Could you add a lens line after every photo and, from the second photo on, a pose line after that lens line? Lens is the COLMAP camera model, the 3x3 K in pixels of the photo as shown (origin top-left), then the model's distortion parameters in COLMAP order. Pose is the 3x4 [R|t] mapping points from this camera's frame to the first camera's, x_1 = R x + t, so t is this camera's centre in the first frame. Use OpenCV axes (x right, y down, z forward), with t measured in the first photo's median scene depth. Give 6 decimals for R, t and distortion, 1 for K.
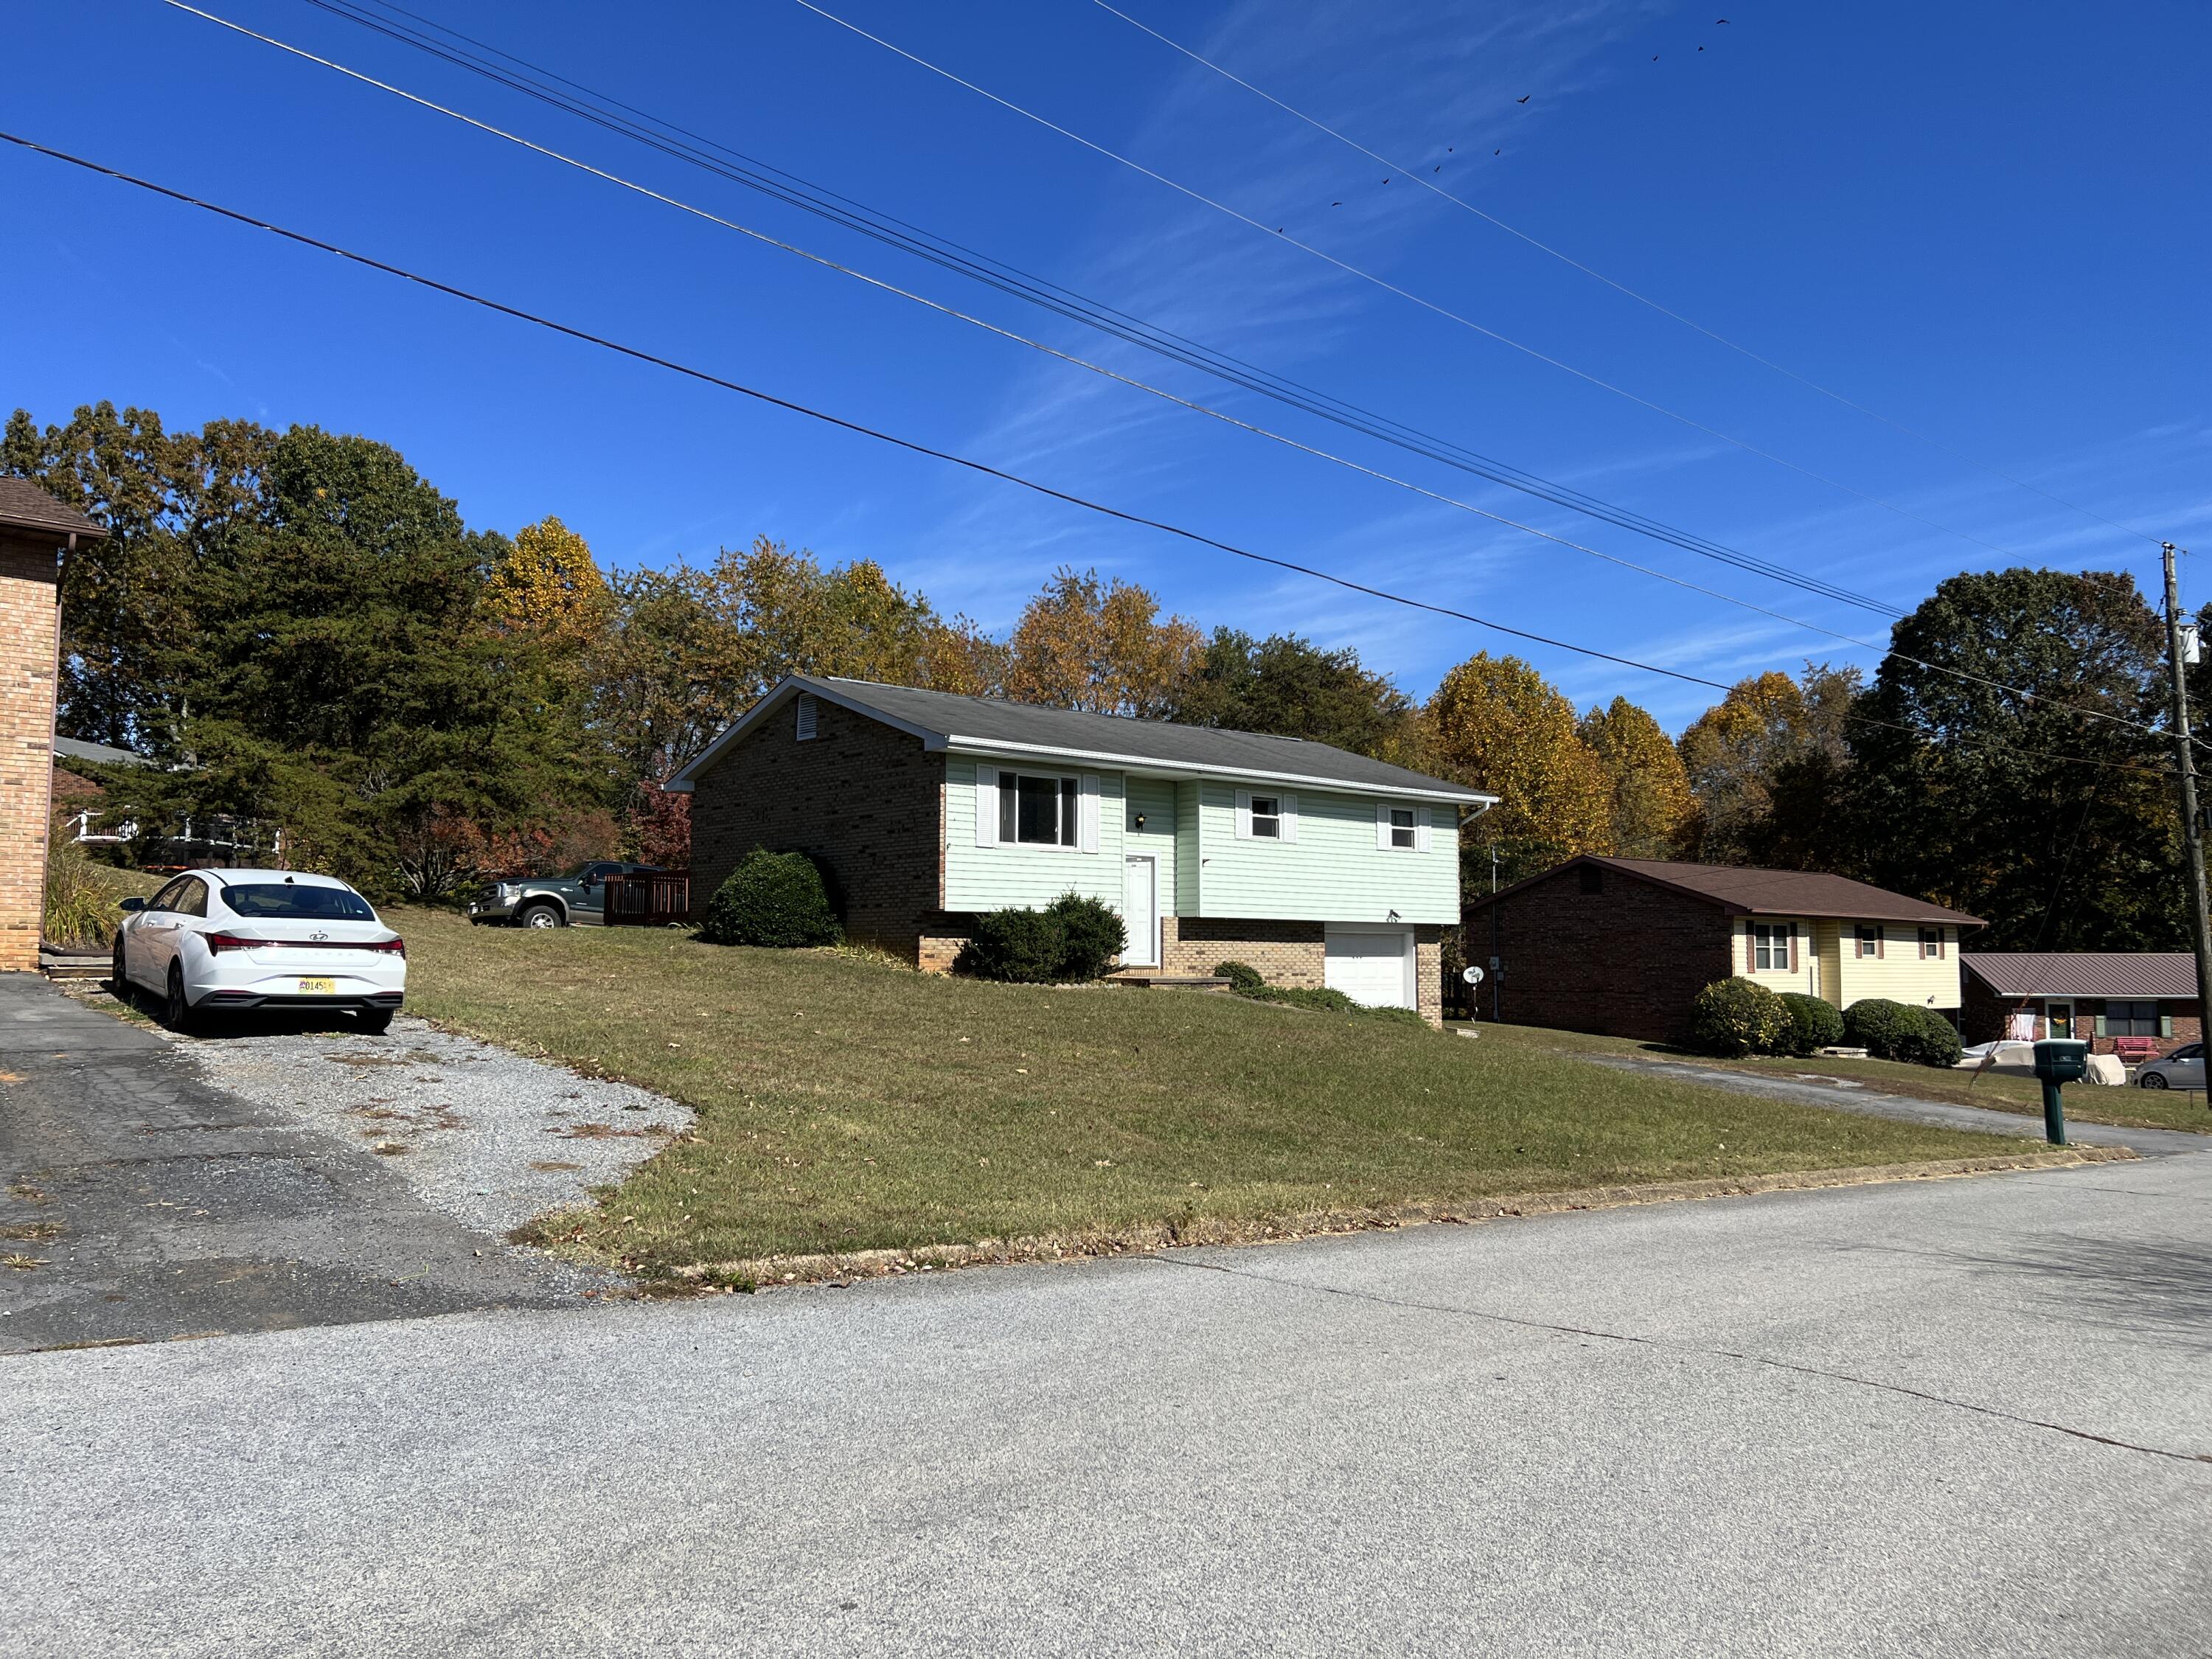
lens RADIAL K [[1664.8, 0, 1107.5], [0, 1664.8, 827.8], [0, 0, 1]] dist [0.060010, -0.061197]
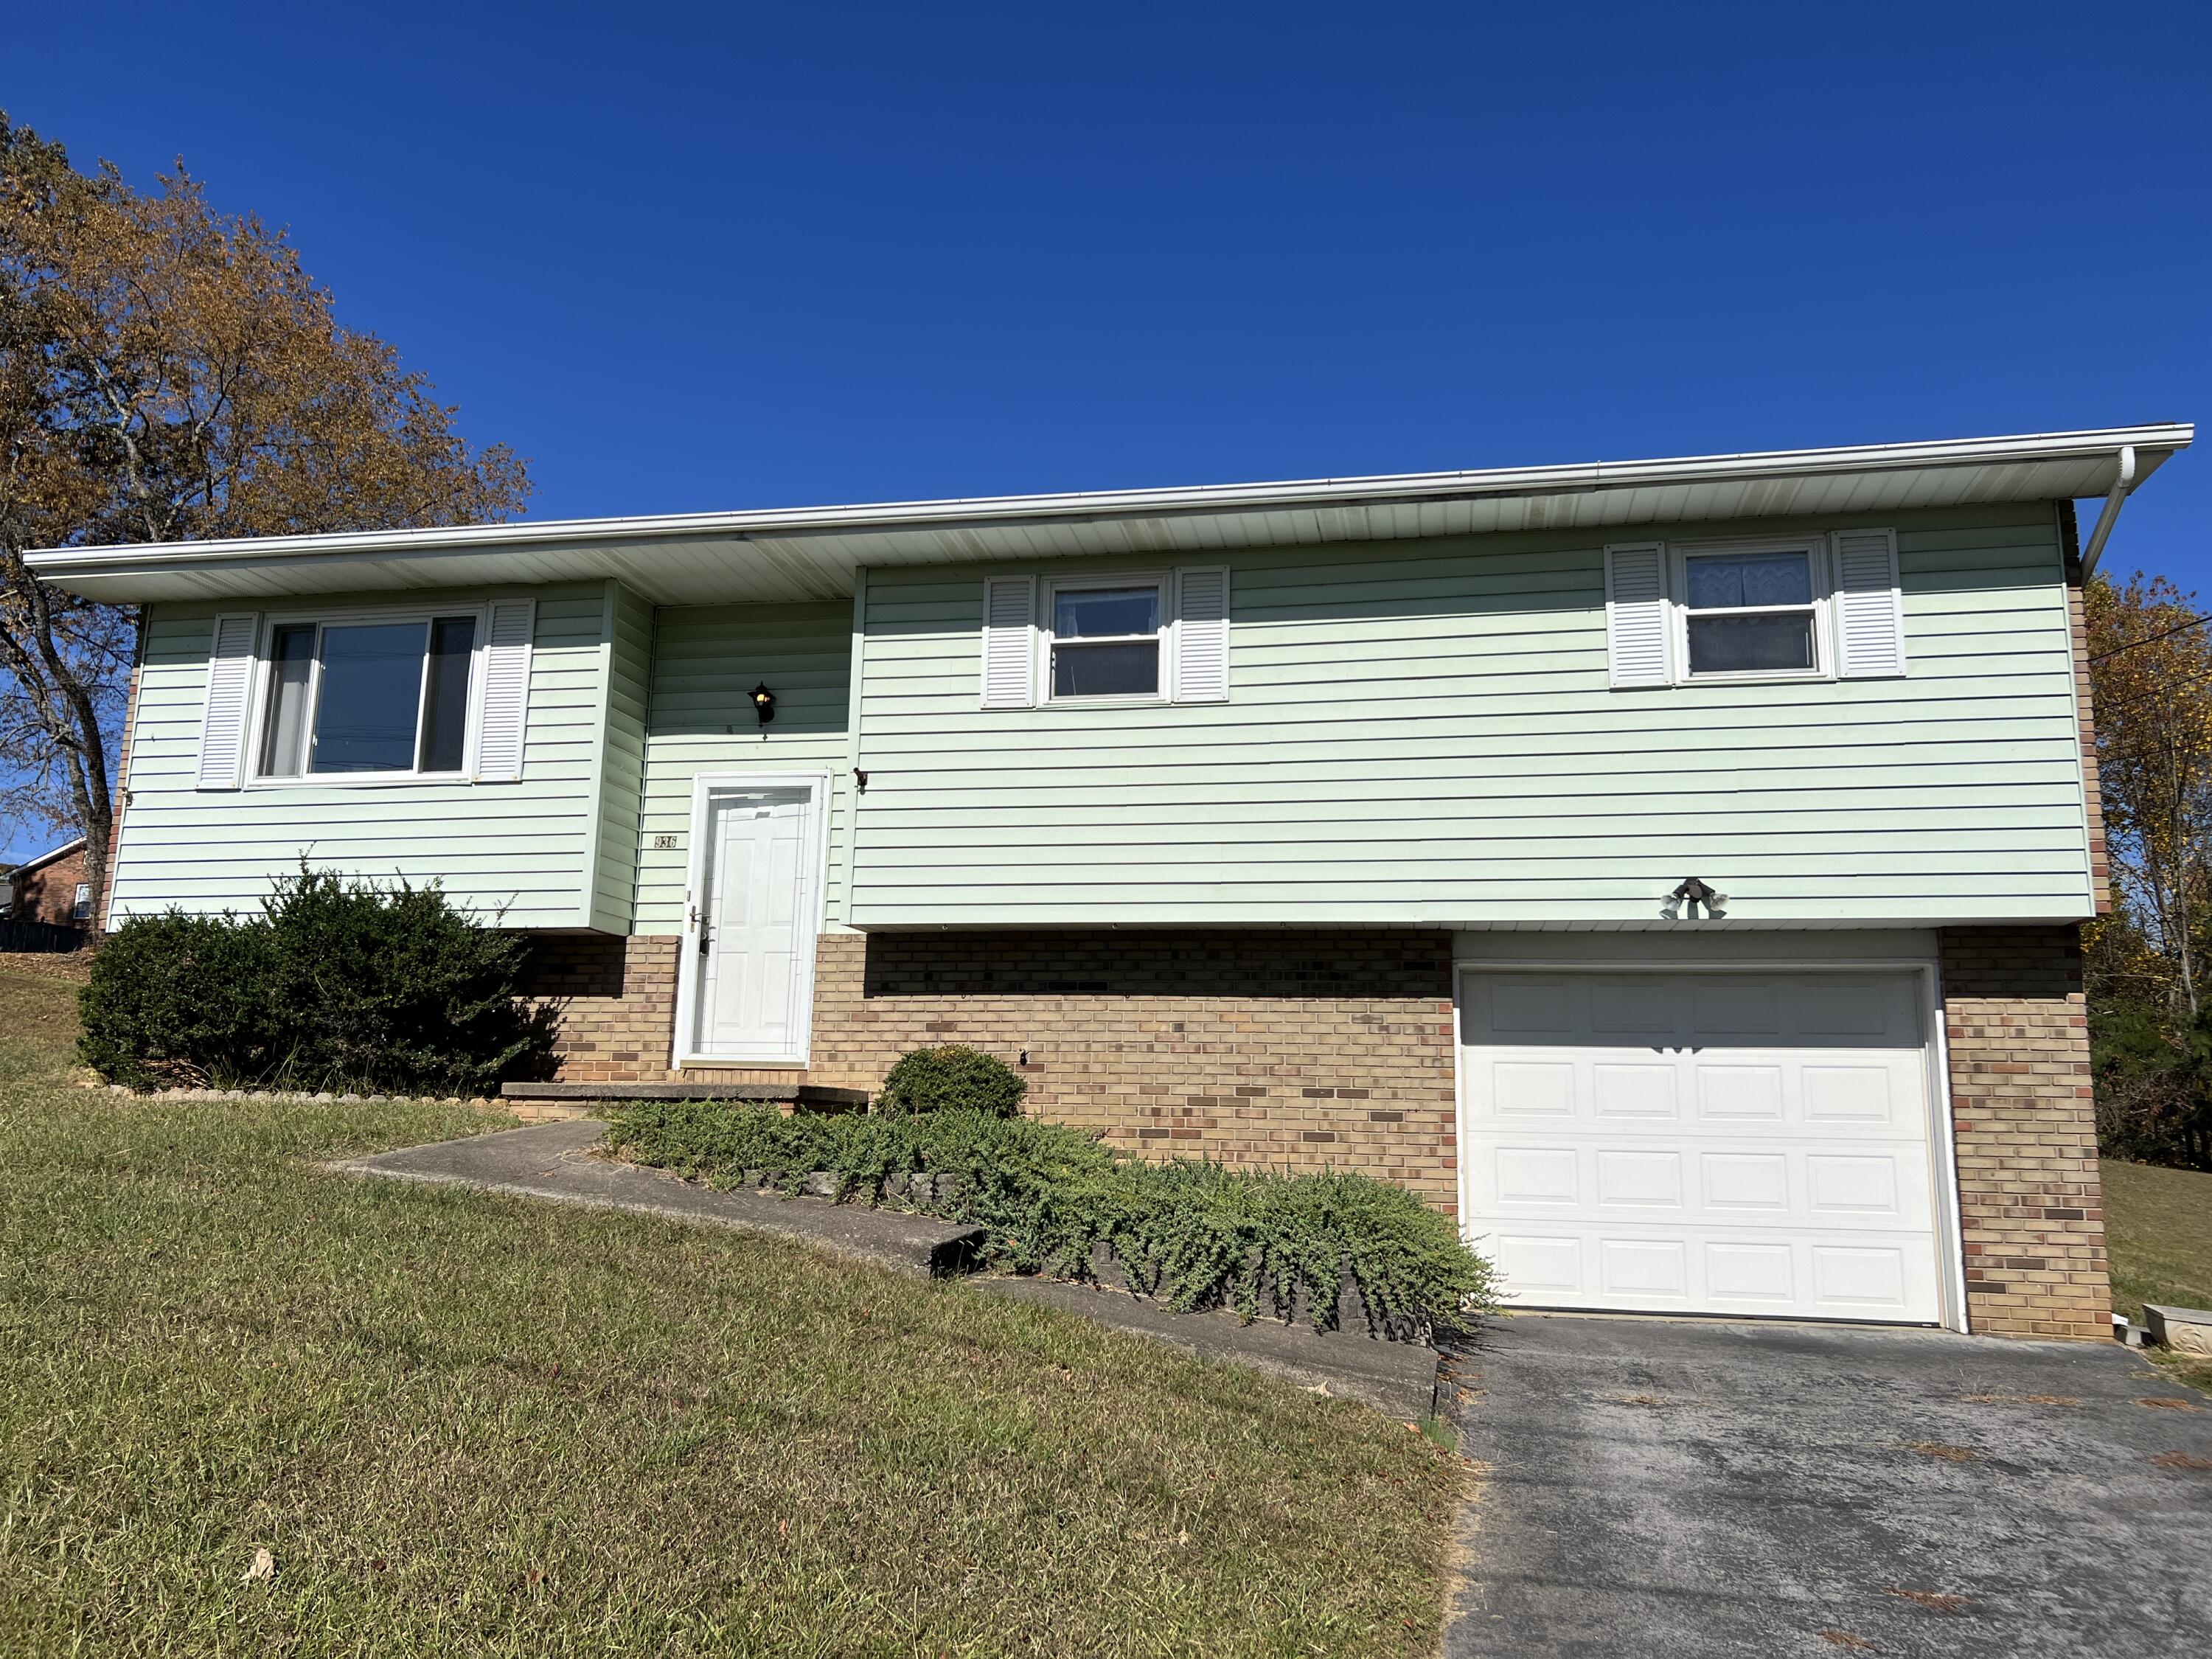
lens RADIAL K [[1664.8, 0, 1115.8], [0, 1664.8, 845.8], [0, 0, 1]] dist [0.060010, -0.061197]
pose [[0.602239, -0.133752, -0.787031, 0.335103], [0.043874, 0.989920, -0.134660, 0.076786], [0.797109, 0.046567, 0.602037, 0.713643]]
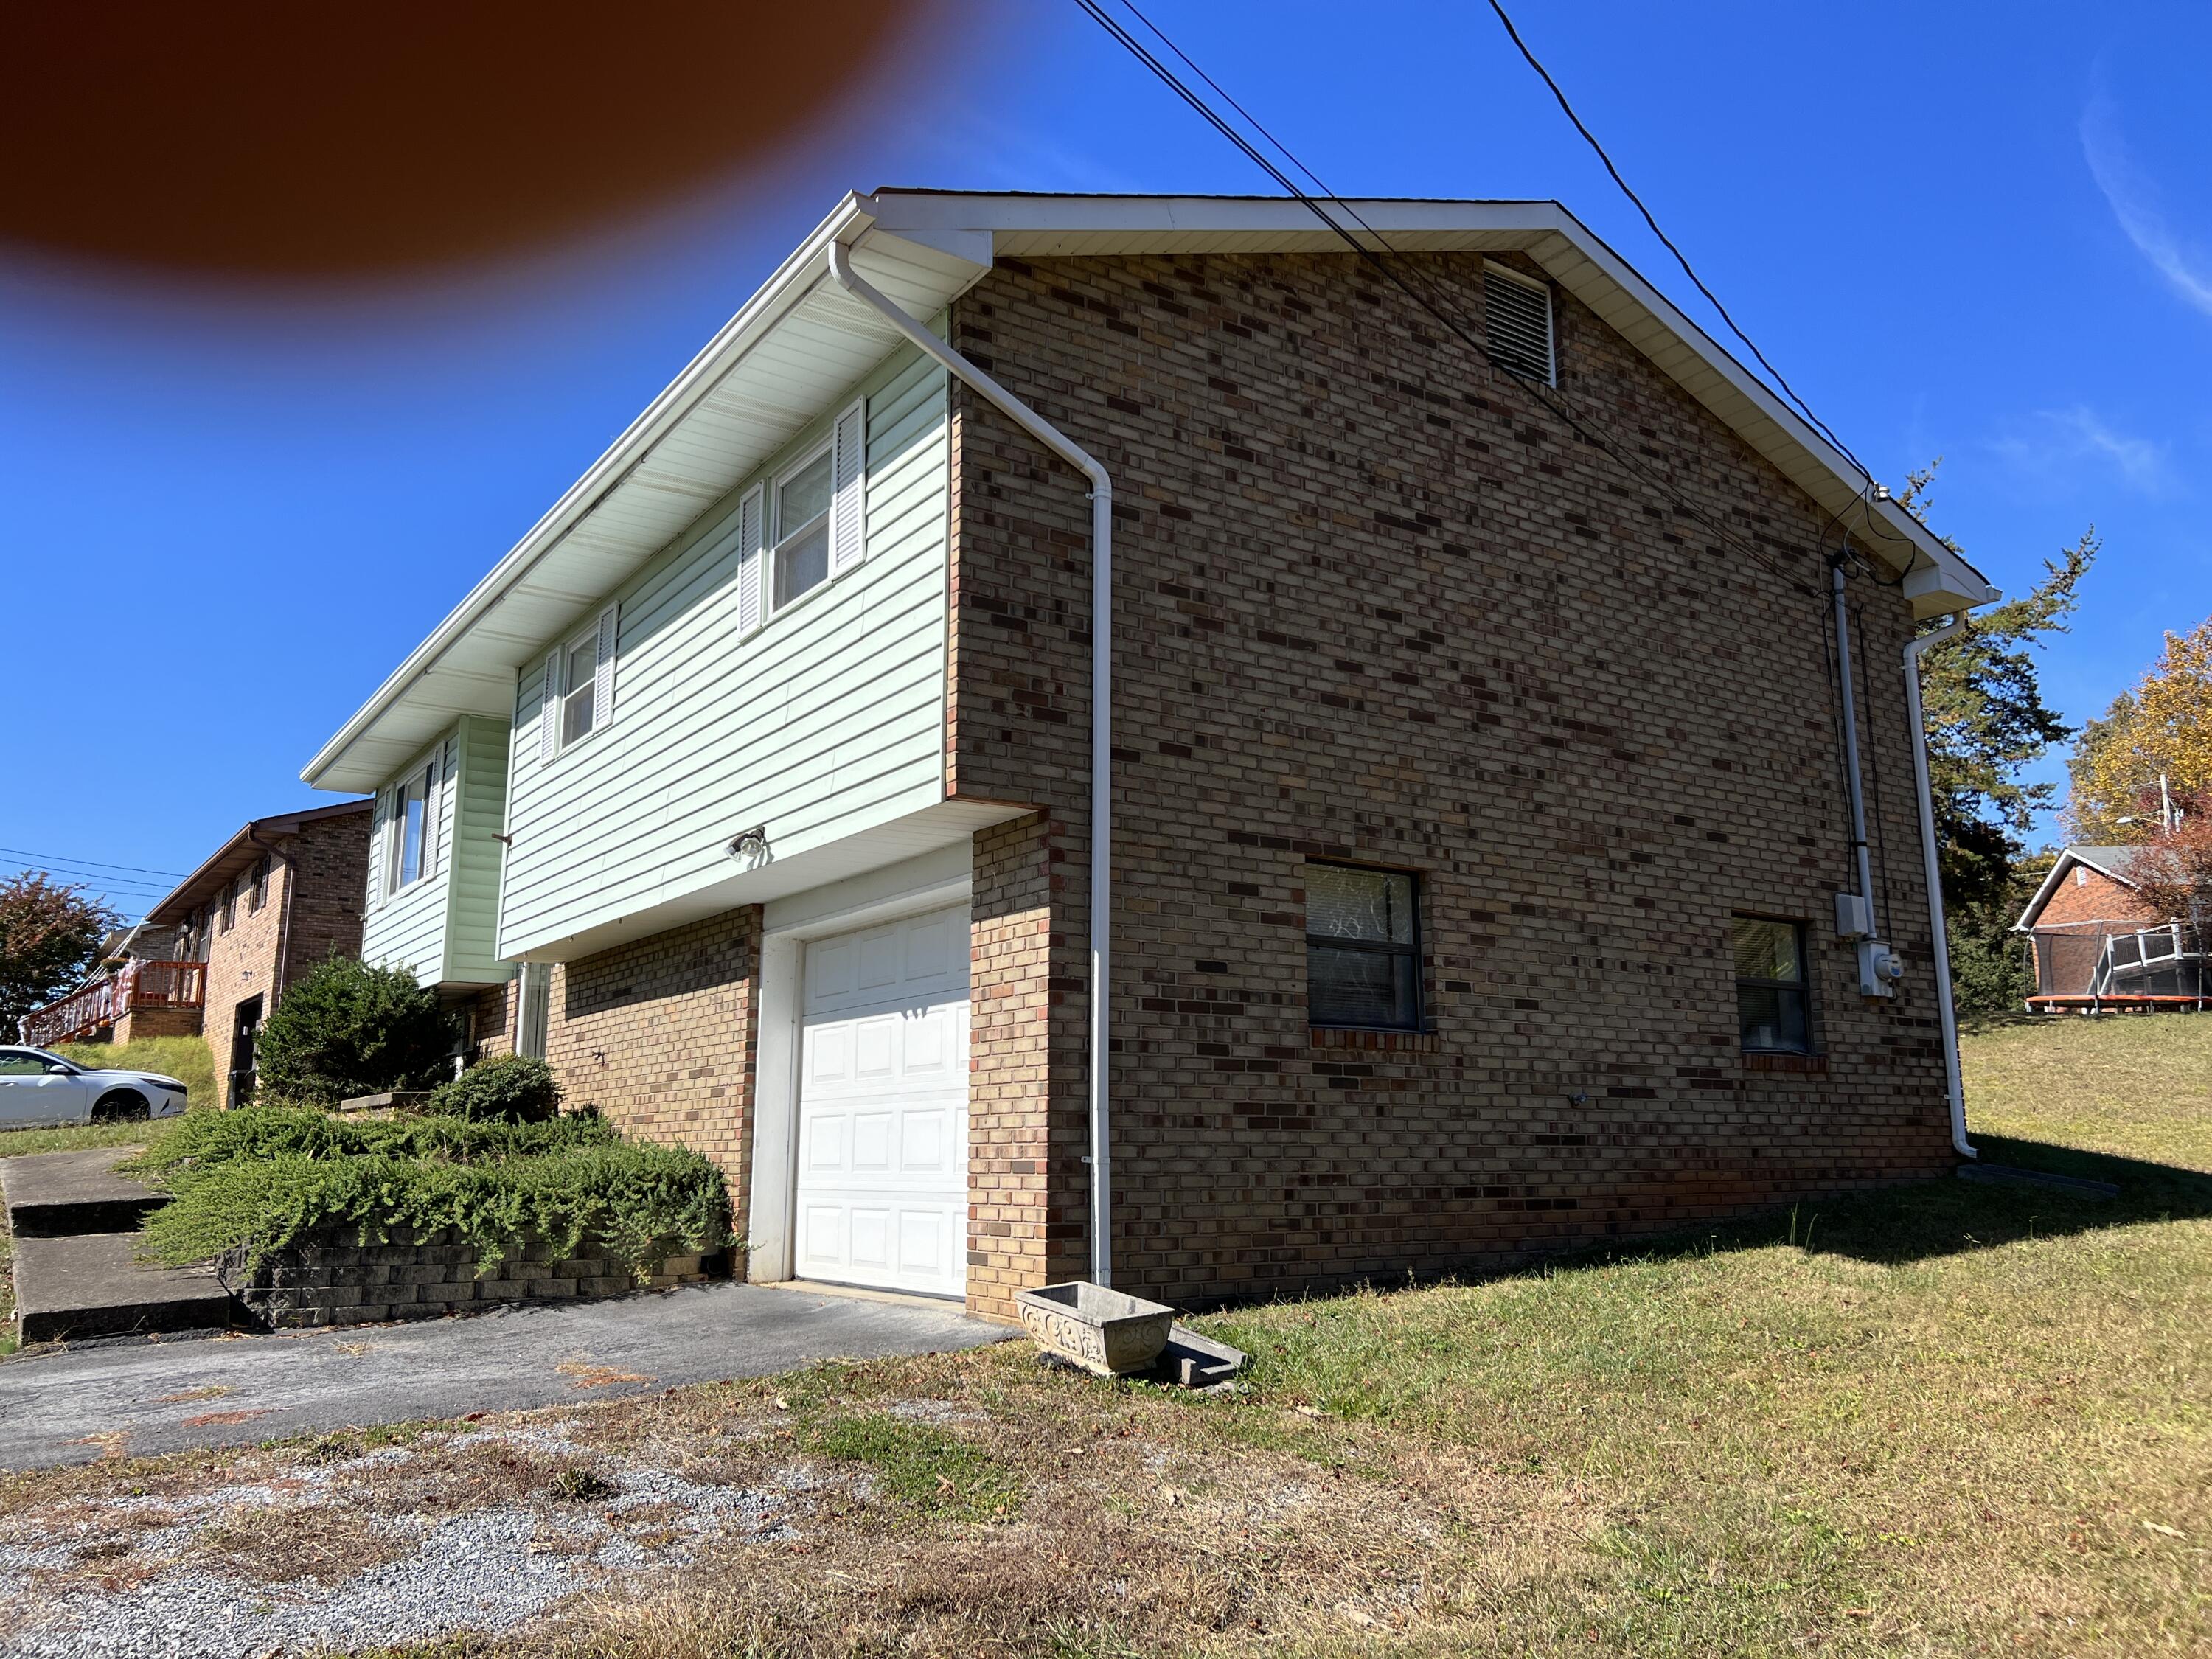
lens RADIAL K [[1664.8, 0, 1106.9], [0, 1664.8, 827.4], [0, 0, 1]] dist [0.060010, -0.061197]
pose [[-0.121028, -0.198444, -0.972611, 0.426907], [0.079654, 0.974713, -0.208784, 0.110213], [0.989448, -0.102741, -0.102161, 1.054282]]
